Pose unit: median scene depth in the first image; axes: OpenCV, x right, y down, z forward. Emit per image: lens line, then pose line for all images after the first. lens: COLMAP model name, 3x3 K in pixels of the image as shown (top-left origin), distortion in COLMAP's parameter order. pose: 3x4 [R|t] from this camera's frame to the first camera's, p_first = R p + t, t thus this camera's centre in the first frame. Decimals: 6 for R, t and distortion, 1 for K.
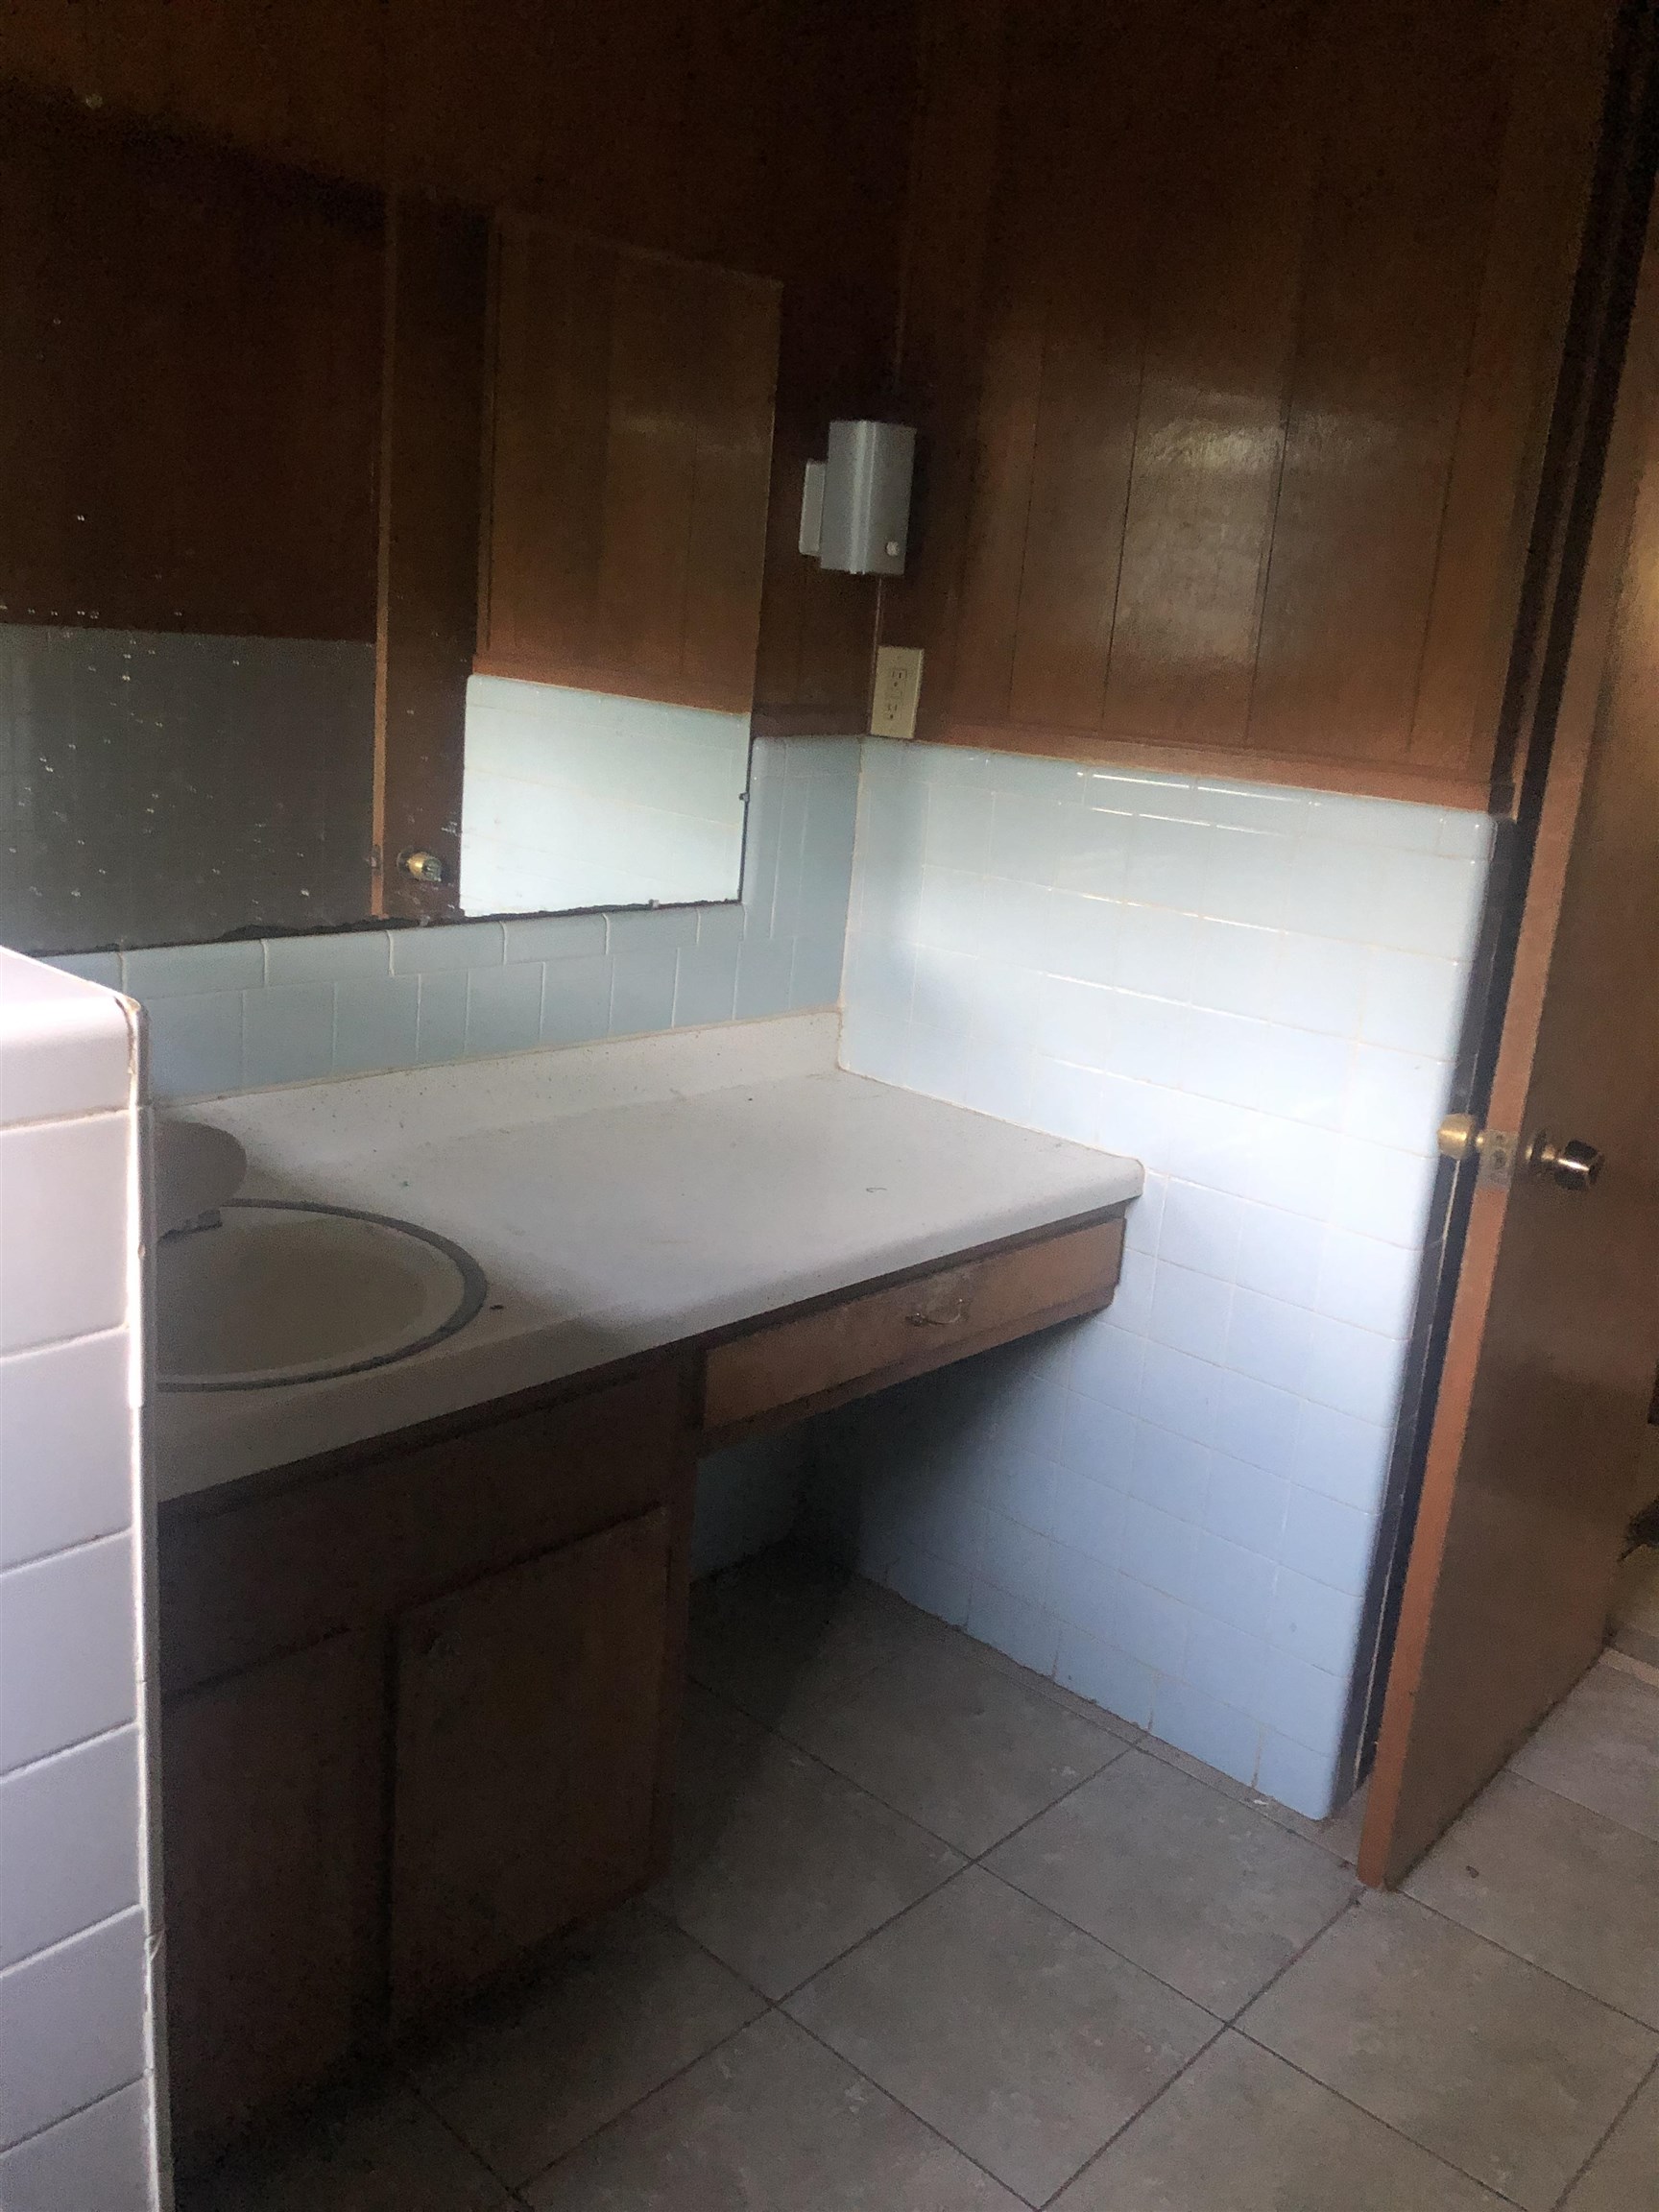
lens RADIAL K [[1809.6, 0, 820.0], [0, 1809.6, 1116.8], [0, 0, 1]] dist [0.056707, -0.057550]
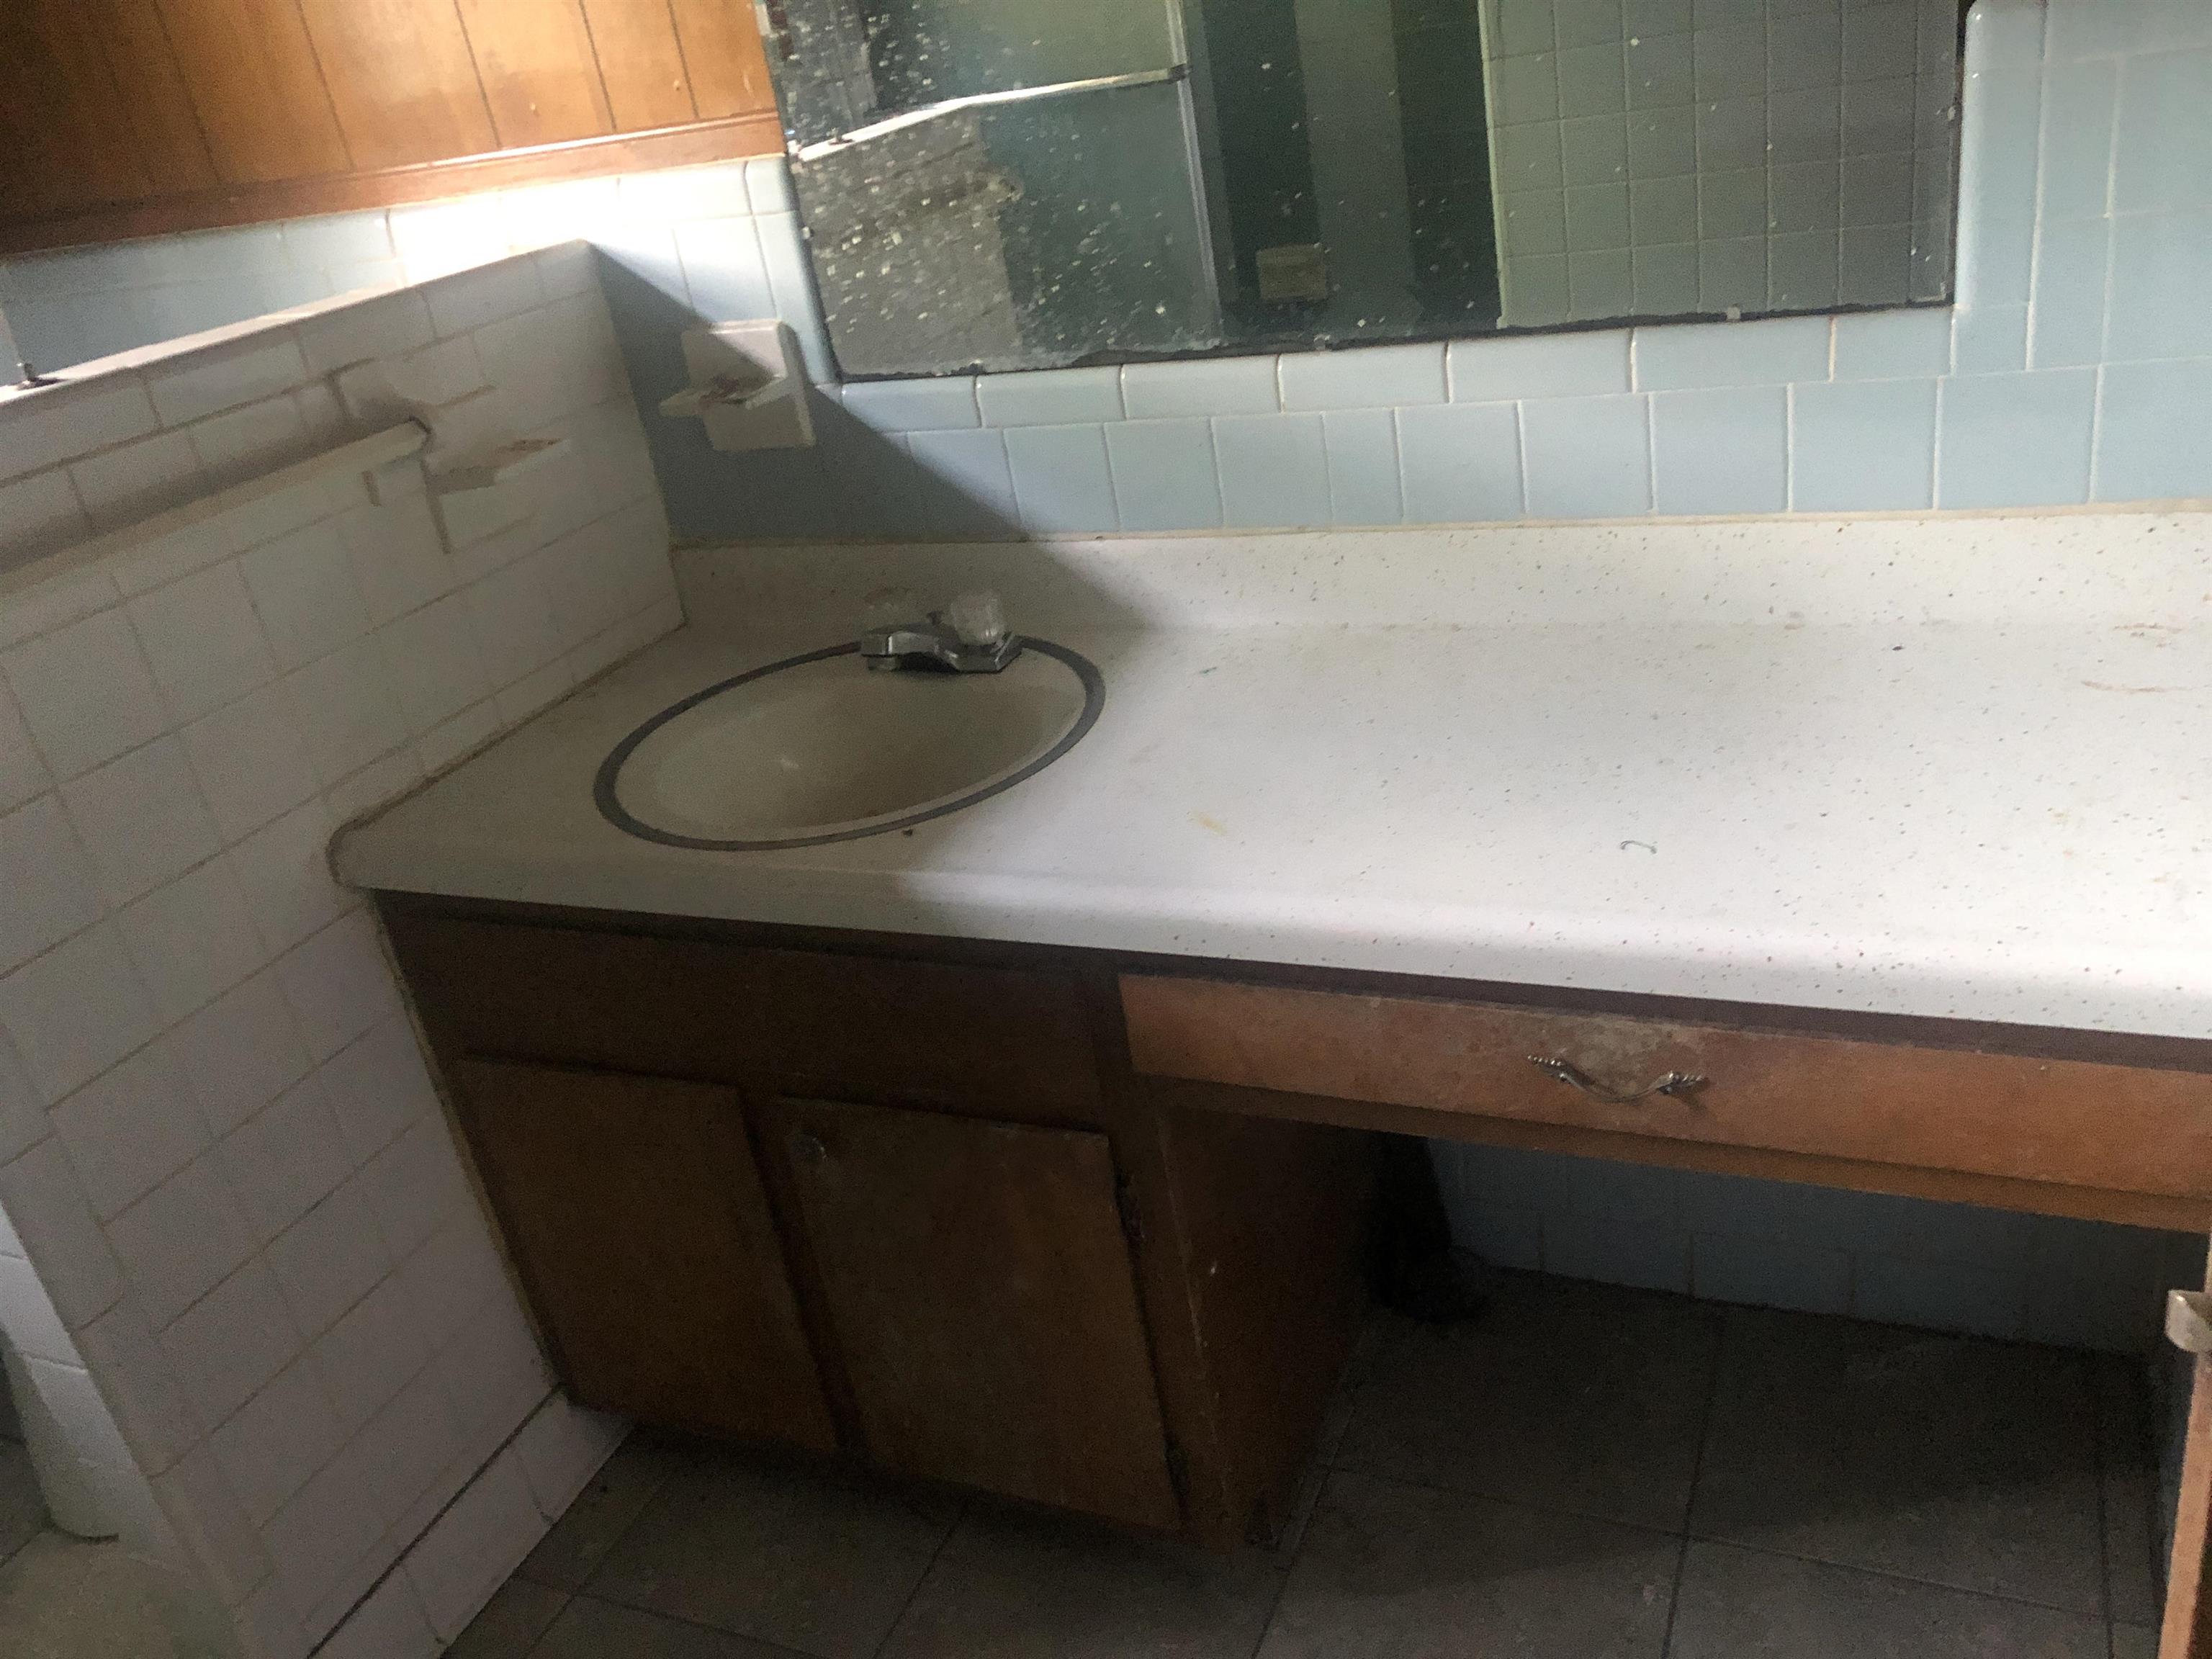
lens RADIAL K [[1809.6, 0, 1111.8], [0, 1809.6, 839.4], [0, 0, 1]] dist [0.056707, -0.057550]
pose [[0.299050, 0.293868, -0.907861, 0.558029], [-0.071931, 0.955634, 0.285638, -0.127879], [0.951522, -0.020117, 0.306921, 0.711149]]
